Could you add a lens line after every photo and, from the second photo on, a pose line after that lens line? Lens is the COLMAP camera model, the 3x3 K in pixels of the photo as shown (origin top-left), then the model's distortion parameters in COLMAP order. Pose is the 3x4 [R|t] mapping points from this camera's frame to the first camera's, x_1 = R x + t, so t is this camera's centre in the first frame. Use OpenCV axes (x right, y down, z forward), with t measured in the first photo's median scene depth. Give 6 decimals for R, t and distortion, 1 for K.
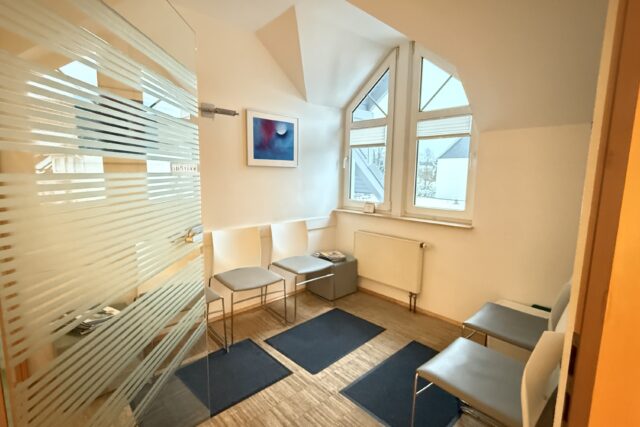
lens RADIAL K [[302.3, 0, 318.1], [0, 302.3, 215.5], [0, 0, 1]] dist [-0.000806, 0.000527]
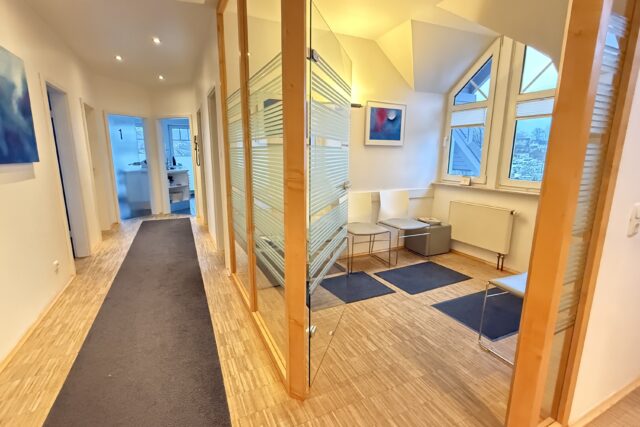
lens RADIAL K [[302.3, 0, 318.1], [0, 302.3, 215.5], [0, 0, 1]] dist [-0.000806, 0.000527]
pose [[0.955466, 0.052825, -0.290335, -0.027836], [-0.035951, 0.997356, 0.063153, 0.058902], [0.292903, -0.049903, 0.954839, -0.296990]]
